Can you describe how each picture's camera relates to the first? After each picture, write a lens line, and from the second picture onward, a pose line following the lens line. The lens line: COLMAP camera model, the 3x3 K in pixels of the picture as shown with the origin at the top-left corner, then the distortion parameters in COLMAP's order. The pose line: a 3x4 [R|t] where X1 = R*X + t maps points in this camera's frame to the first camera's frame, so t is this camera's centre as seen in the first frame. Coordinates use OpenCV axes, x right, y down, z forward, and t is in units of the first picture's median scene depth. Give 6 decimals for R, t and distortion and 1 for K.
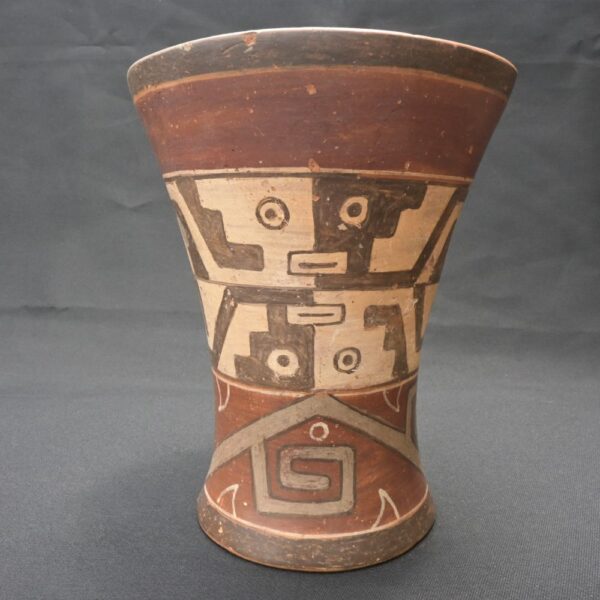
lens RADIAL K [[616.0, 0, 300.1], [0, 616.0, 300.1], [0, 0, 1]] dist [-0.006672, 0.000000]
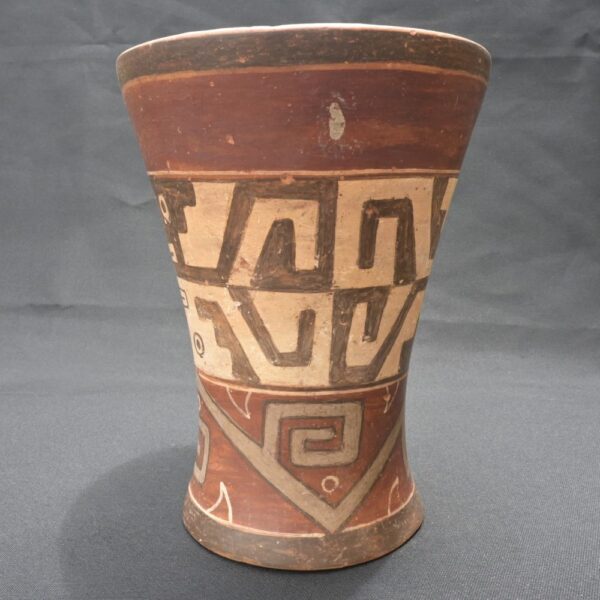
lens RADIAL K [[616.0, 0, 300.7], [0, 616.0, 298.4], [0, 0, 1]] dist [-0.006672, 0.000000]
pose [[0.280304, 0.152065, -0.947790, 1.267027], [-0.144455, 0.982811, 0.114961, -0.147412], [0.948980, 0.104689, 0.297453, 0.923954]]
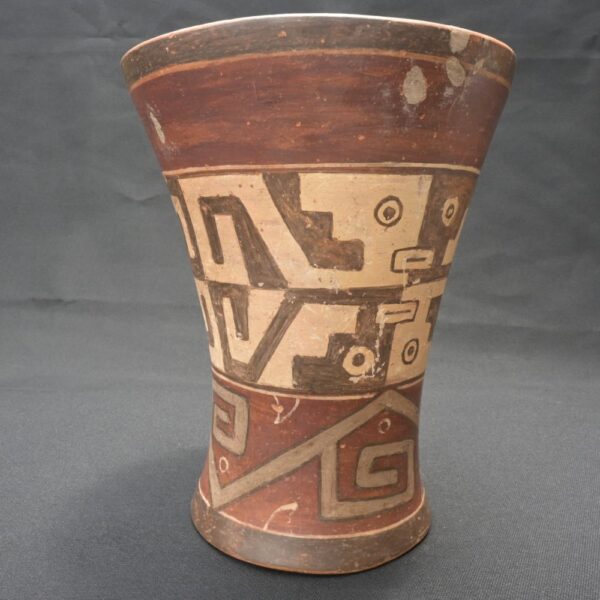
lens RADIAL K [[616.0, 0, 300.3], [0, 616.0, 298.2], [0, 0, 1]] dist [-0.006672, 0.000000]
pose [[-0.762497, 0.088506, -0.640910, 0.887528], [-0.117703, 0.955093, 0.271926, -0.346133], [0.636195, 0.282780, -0.717838, 2.219717]]
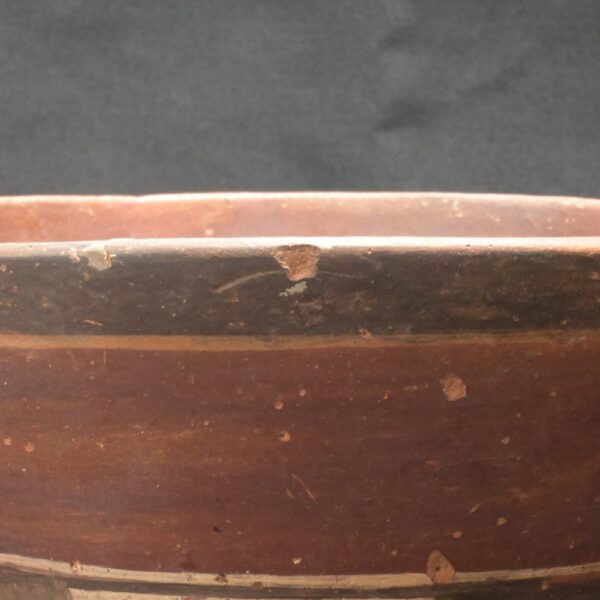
lens RADIAL K [[1956.1, 0, 299.7], [0, 1956.1, 300.8], [0, 0, 1]] dist [0.034117, 0.000000]
pose [[0.953893, -0.021732, 0.299360, -0.396845], [0.040904, 0.997483, -0.057924, -0.304550], [-0.297347, 0.067498, 0.952380, -0.109329]]
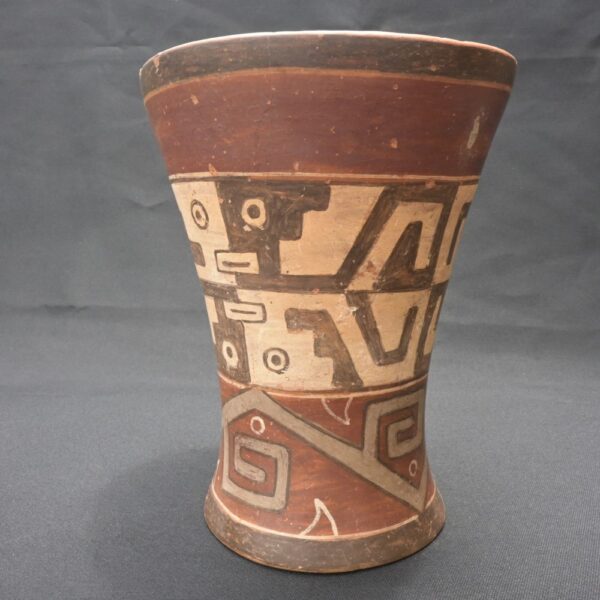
lens RADIAL K [[616.0, 0, 300.7], [0, 616.0, 299.4], [0, 0, 1]] dist [-0.006672, 0.000000]
pose [[0.805477, 0.087278, -0.586165, 0.762404], [-0.082426, 0.995981, 0.035032, -0.044452], [0.586867, 0.020097, 0.809434, 0.226173]]
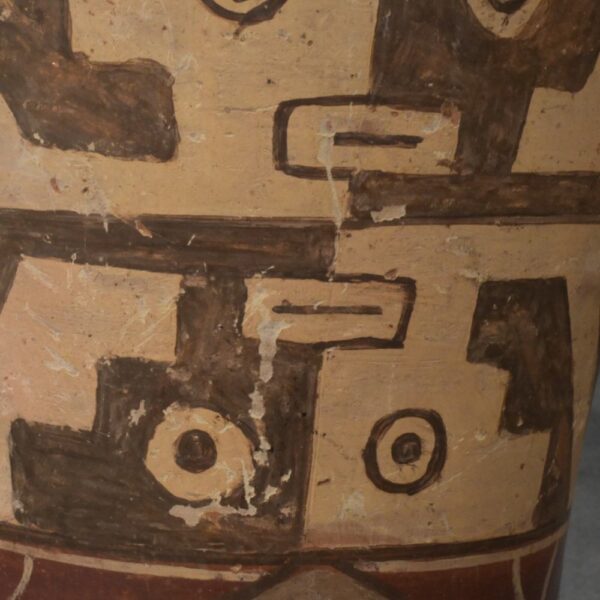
lens RADIAL K [[1956.1, 0, 299.0], [0, 1956.1, 300.9], [0, 0, 1]] dist [0.034117, 0.000000]
pose [[-0.941957, -0.004506, -0.335703, 0.437912], [-0.095119, 0.962522, 0.253976, -0.322392], [0.321977, 0.271167, -0.907083, 2.519772]]
